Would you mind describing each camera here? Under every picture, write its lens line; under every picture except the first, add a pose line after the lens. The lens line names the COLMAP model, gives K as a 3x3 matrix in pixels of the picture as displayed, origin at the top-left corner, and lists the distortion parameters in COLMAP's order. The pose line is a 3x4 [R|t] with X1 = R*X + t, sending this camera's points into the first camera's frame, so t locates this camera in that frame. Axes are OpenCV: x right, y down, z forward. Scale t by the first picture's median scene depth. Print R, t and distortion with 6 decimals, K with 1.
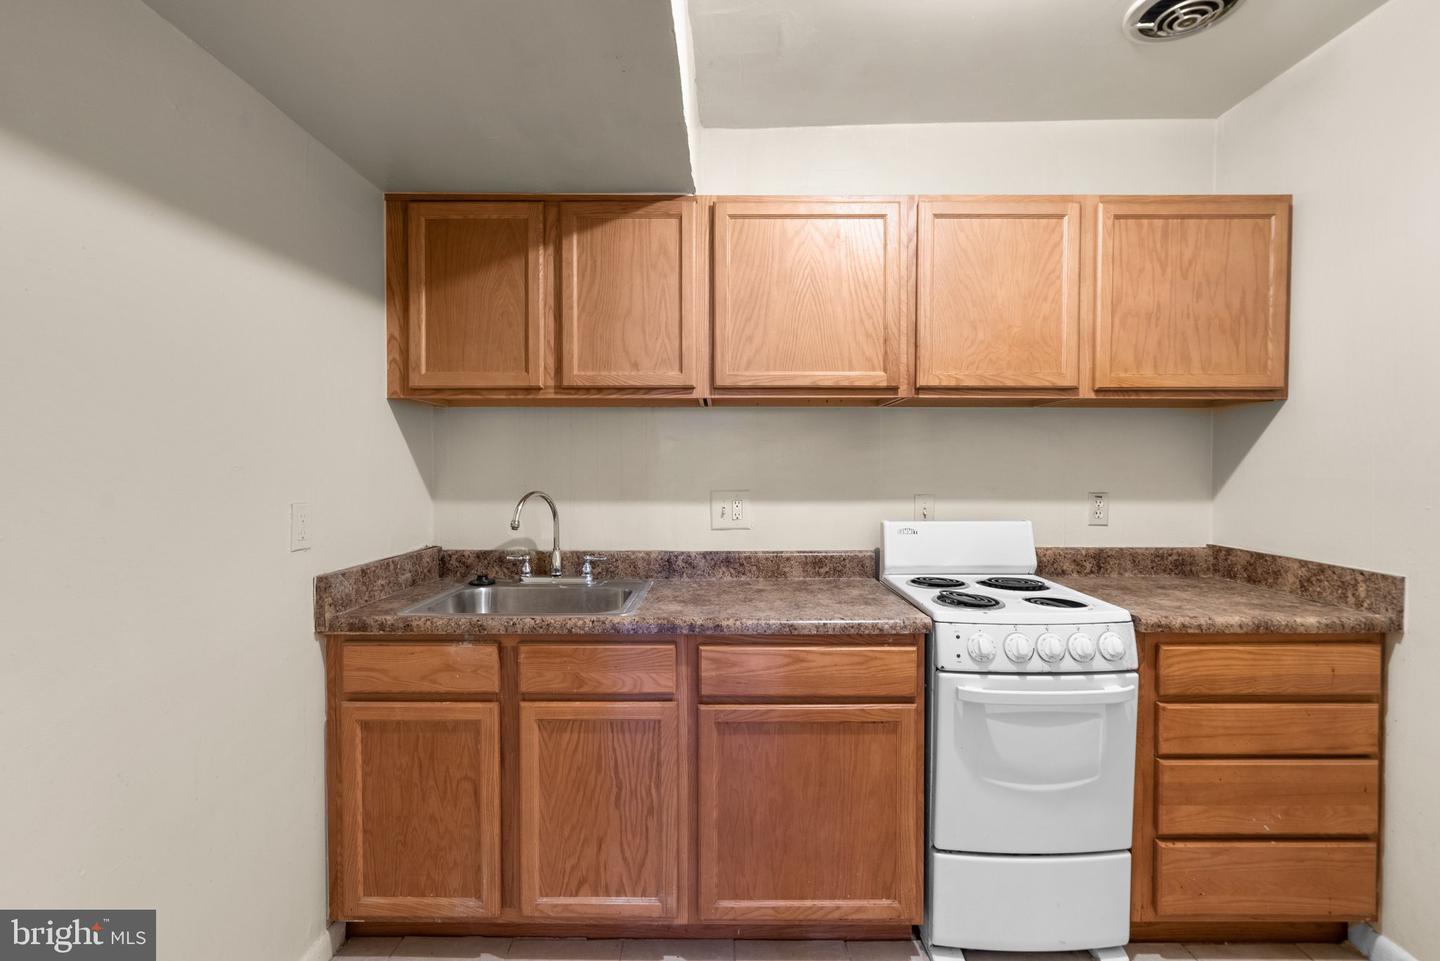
lens RADIAL K [[663.5, 0, 718.6], [0, 663.5, 478.7], [0, 0, 1]] dist [-0.006129, 0.002137]
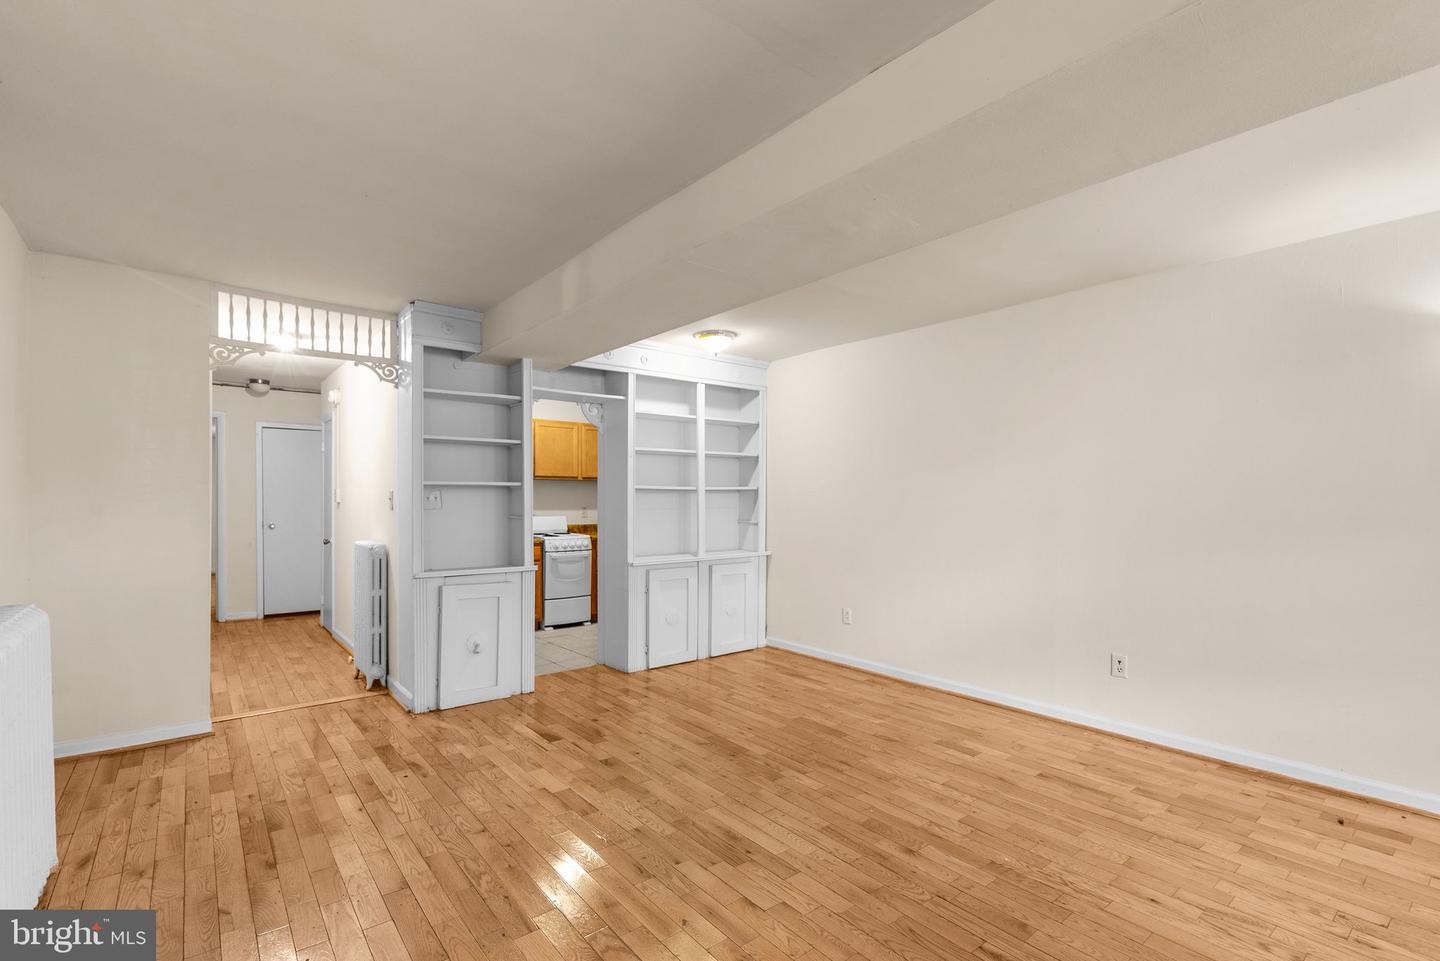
lens RADIAL K [[663.5, 0, 709.1], [0, 663.5, 501.3], [0, 0, 1]] dist [-0.006129, 0.002137]
pose [[0.777233, -0.003807, 0.629201, -1.154394], [0.012280, 0.999883, -0.009120, 0.034874], [-0.629093, 0.014815, 0.777189, -2.215901]]
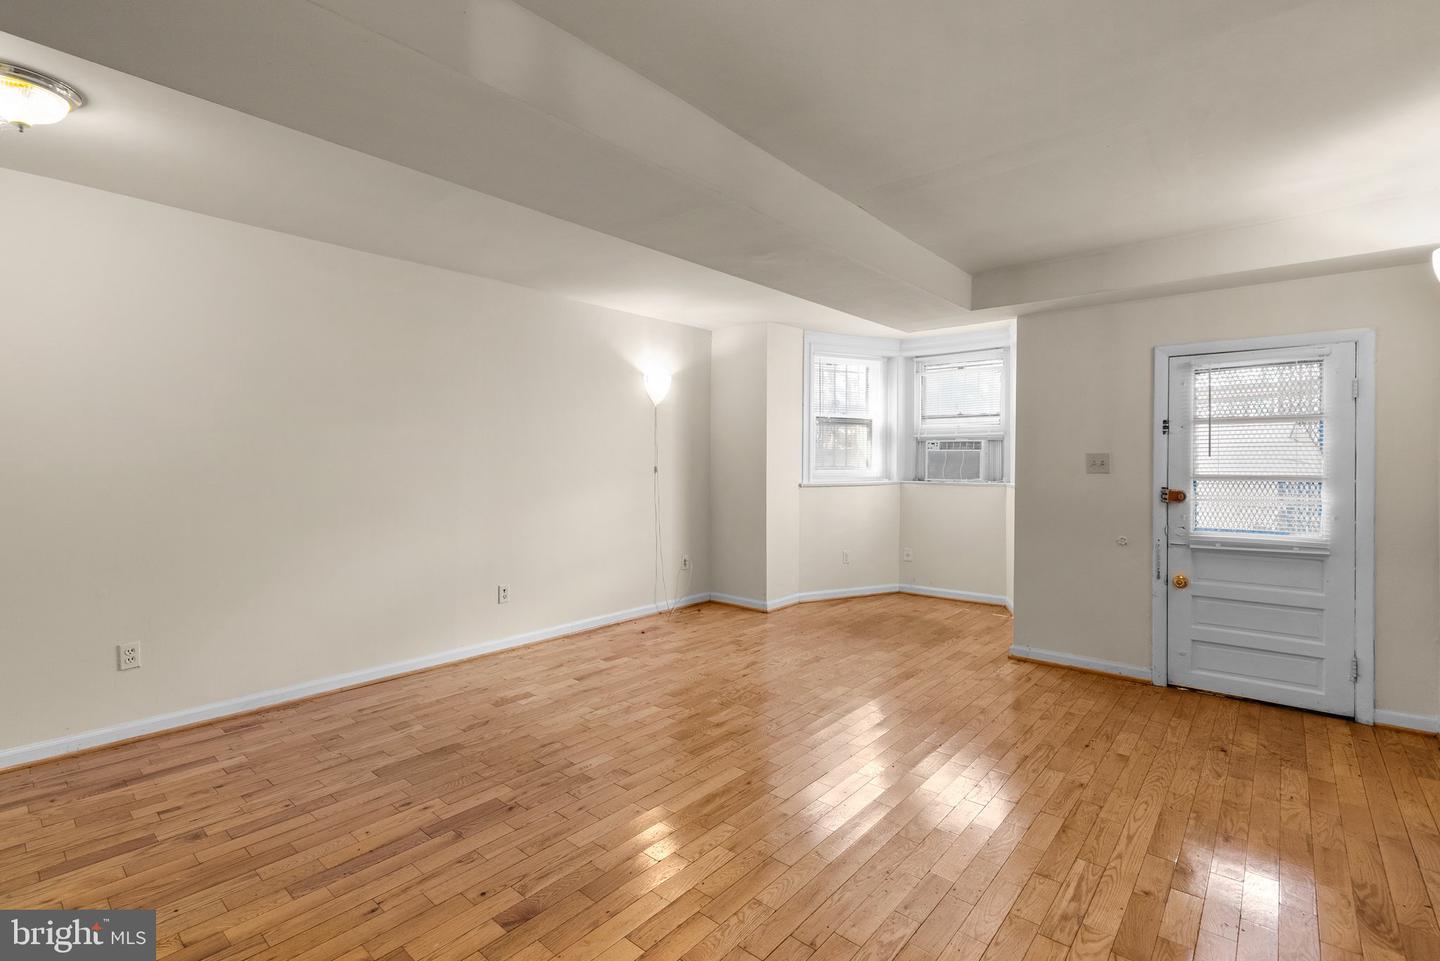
lens RADIAL K [[663.5, 0, 720.6], [0, 663.5, 472.8], [0, 0, 1]] dist [-0.006129, 0.002137]
pose [[-0.771361, -0.017636, 0.636154, -1.129315], [0.007439, 0.999298, 0.036725, -0.003615], [-0.636355, 0.033061, -0.770688, -0.295033]]
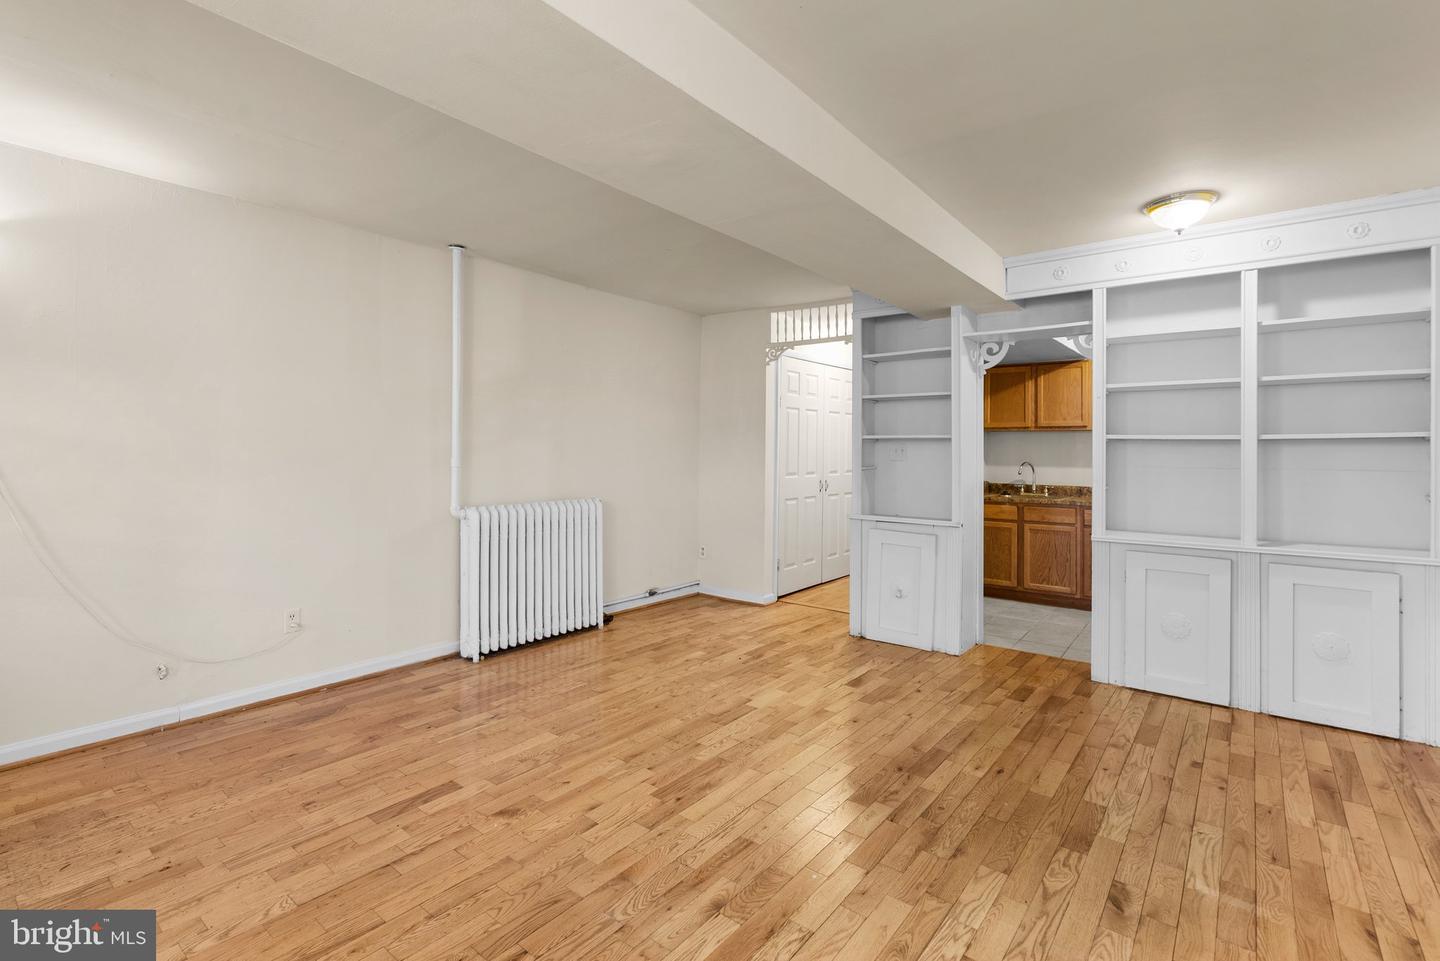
lens RADIAL K [[663.5, 0, 722.2], [0, 663.5, 445.1], [0, 0, 1]] dist [-0.006129, 0.002137]
pose [[0.796178, -0.000009, -0.605063, 0.443913], [-0.018343, 0.999540, -0.024151, 0.042404], [0.604785, 0.030327, 0.795811, -2.251573]]
